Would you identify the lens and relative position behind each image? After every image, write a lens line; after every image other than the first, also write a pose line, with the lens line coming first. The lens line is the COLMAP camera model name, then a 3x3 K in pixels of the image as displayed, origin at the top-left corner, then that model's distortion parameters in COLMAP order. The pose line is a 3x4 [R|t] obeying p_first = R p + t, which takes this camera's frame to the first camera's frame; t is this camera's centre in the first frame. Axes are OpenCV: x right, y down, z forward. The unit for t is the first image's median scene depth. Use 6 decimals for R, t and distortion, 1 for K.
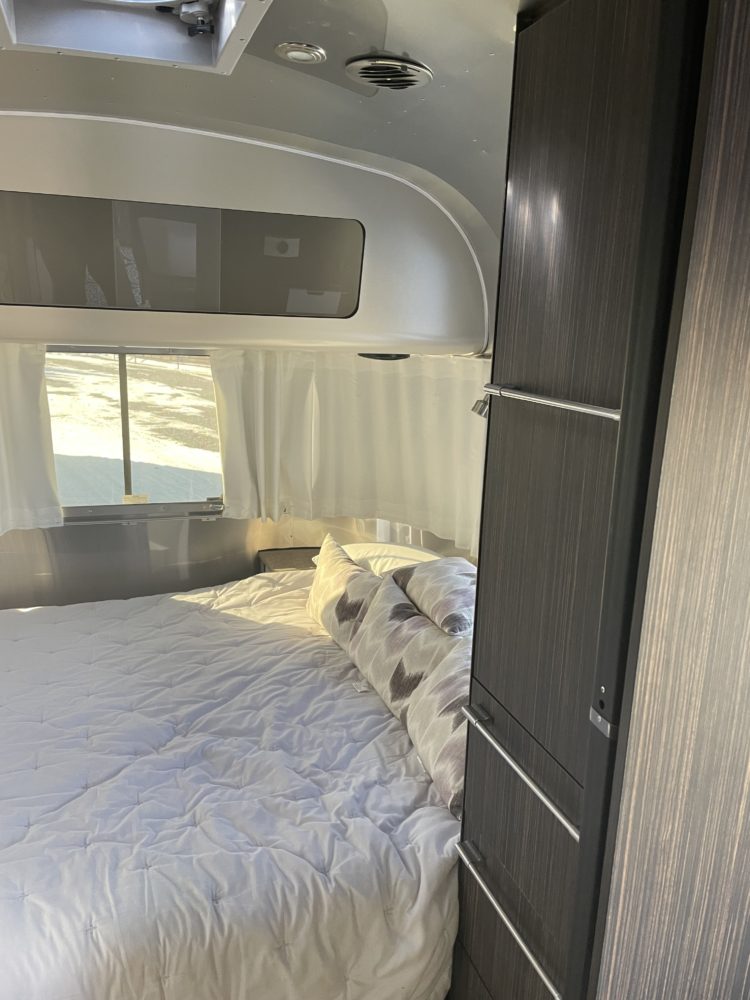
lens RADIAL K [[755.6, 0, 373.7], [0, 755.6, 498.0], [0, 0, 1]] dist [0.001126, -0.011995]
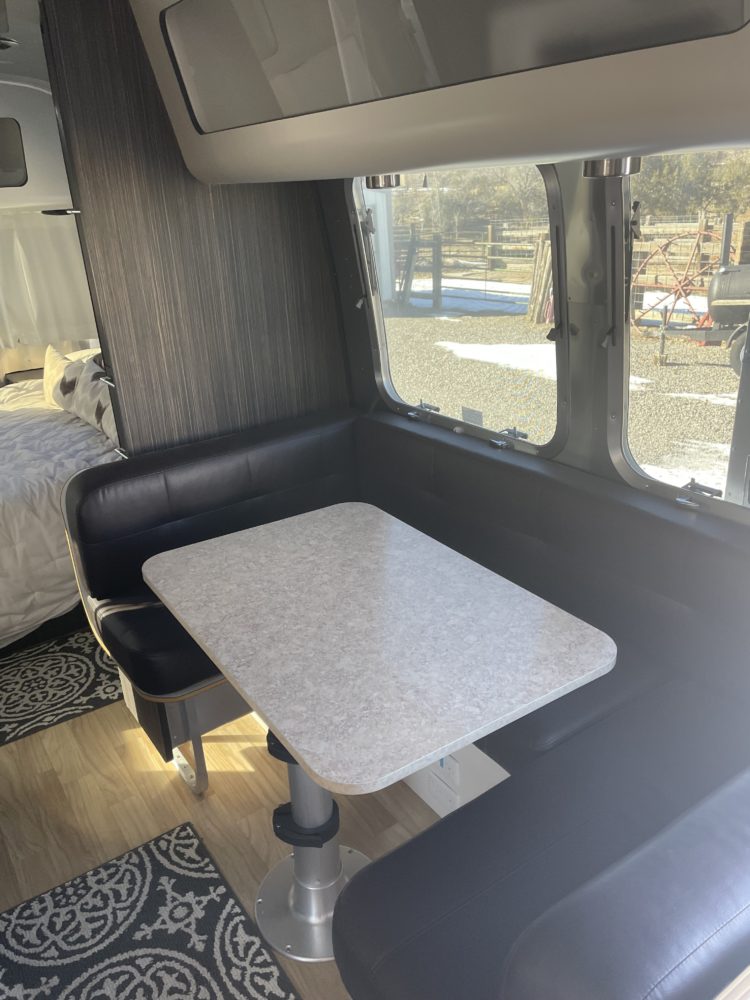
lens RADIAL K [[755.6, 0, 375.0], [0, 755.6, 508.6], [0, 0, 1]] dist [0.001126, -0.011995]
pose [[0.953503, -0.192122, 0.232210, 0.194545], [0.147474, 0.969359, 0.196455, 0.224169], [-0.262838, -0.153075, 0.952620, -0.814387]]
